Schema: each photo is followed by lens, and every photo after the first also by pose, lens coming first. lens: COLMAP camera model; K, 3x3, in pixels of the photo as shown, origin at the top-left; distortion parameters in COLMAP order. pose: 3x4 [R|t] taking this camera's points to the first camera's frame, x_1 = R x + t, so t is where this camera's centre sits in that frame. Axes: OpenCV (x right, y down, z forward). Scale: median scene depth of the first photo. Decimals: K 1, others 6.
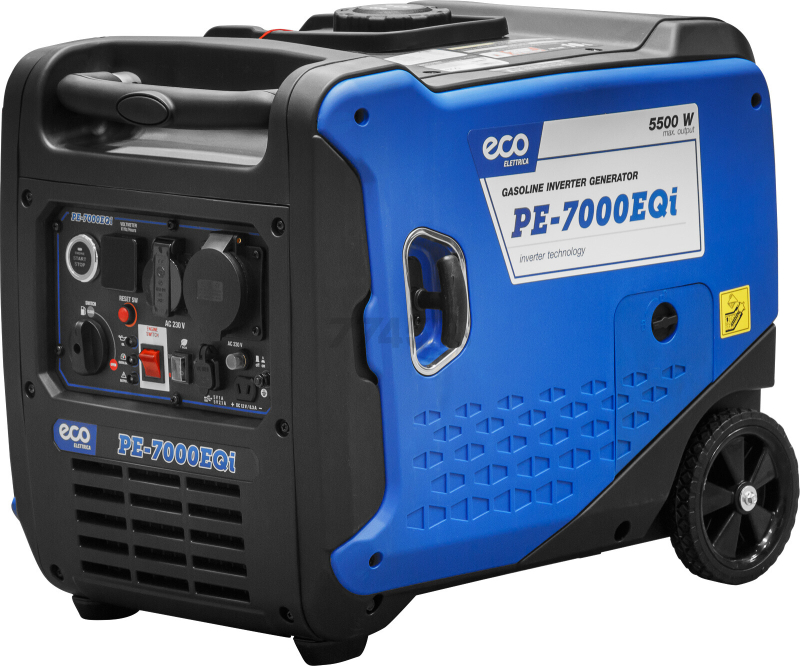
lens RADIAL K [[5215.2, 0, 399.0], [0, 5215.2, 333.7], [0, 0, 1]] dist [0.329312, 0.000000]
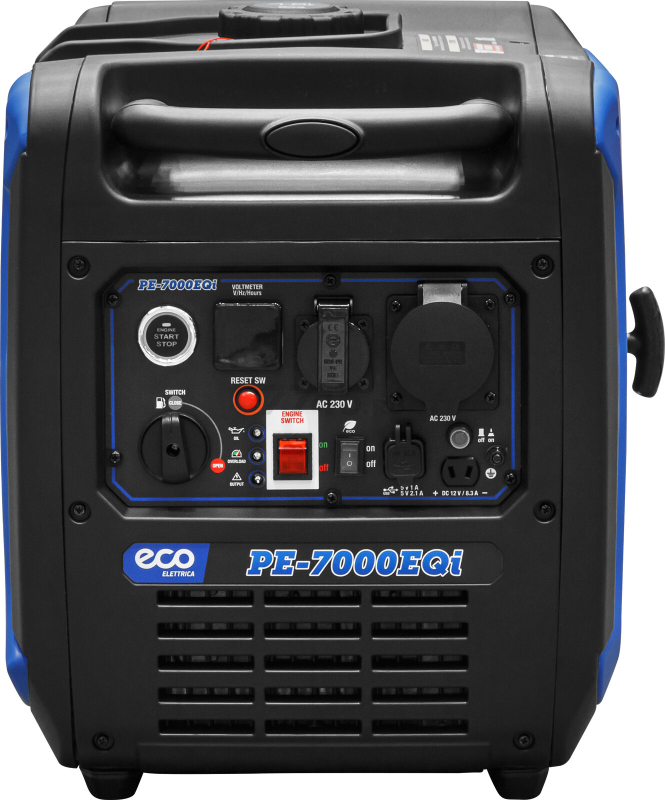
lens RADIAL K [[5215.2, 0, 333.4], [0, 5215.2, 398.8], [0, 0, 1]] dist [0.329312, 0.000000]
pose [[0.717543, -0.098762, 0.689477, -0.591780], [0.094966, 0.994524, 0.043626, -0.037334], [-0.690010, 0.034174, 0.722992, 0.417596]]
